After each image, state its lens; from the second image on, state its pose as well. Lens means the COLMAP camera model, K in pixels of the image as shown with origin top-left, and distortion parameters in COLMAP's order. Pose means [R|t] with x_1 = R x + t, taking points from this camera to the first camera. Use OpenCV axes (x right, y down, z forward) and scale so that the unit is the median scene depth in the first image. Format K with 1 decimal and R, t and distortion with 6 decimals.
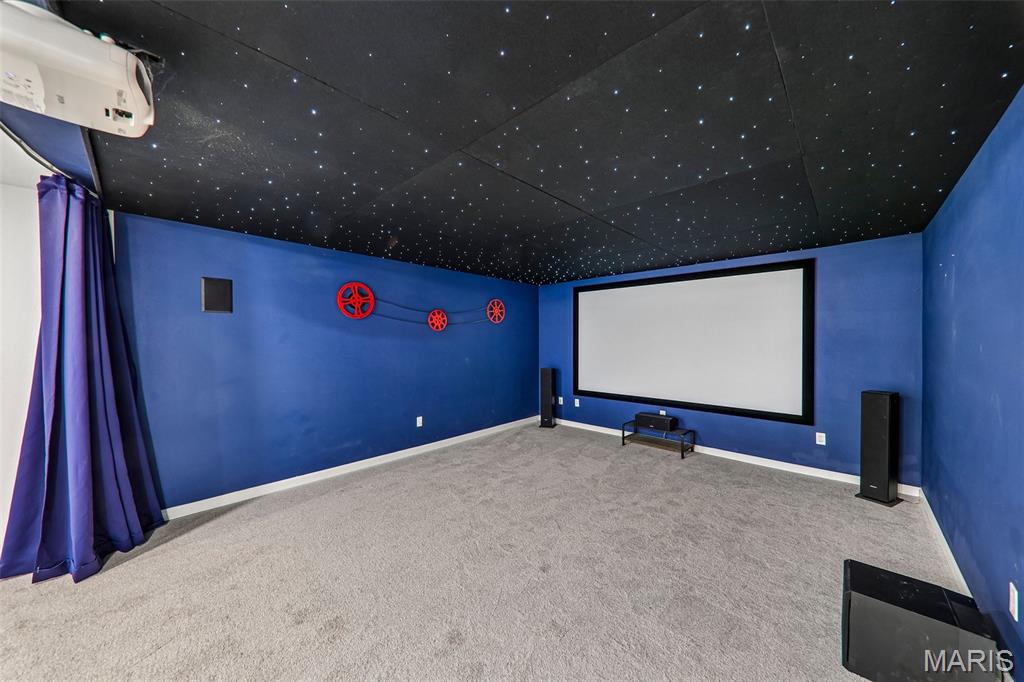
lens RADIAL K [[356.5, 0, 512.7], [0, 356.5, 343.5], [0, 0, 1]] dist [0.022663, -0.008860]
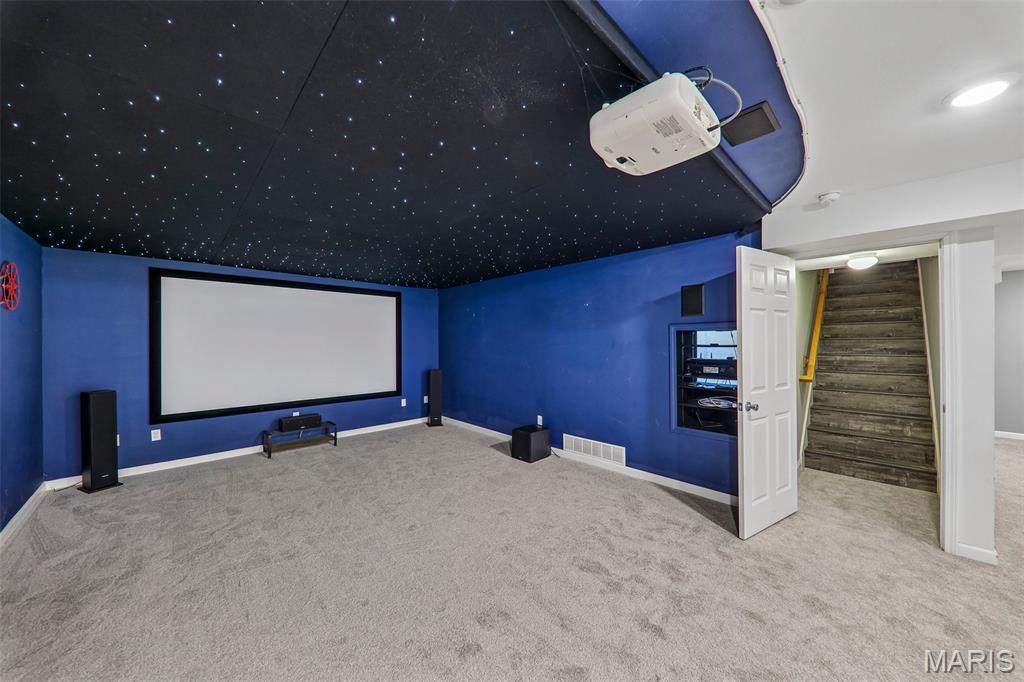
lens RADIAL K [[356.5, 0, 512.7], [0, 356.5, 343.5], [0, 0, 1]] dist [0.022663, -0.008860]
pose [[0.046865, -0.004396, 0.998892, -0.649221], [0.015971, 0.999866, 0.003651, -0.003020], [-0.998774, 0.015782, 0.046929, 0.368969]]
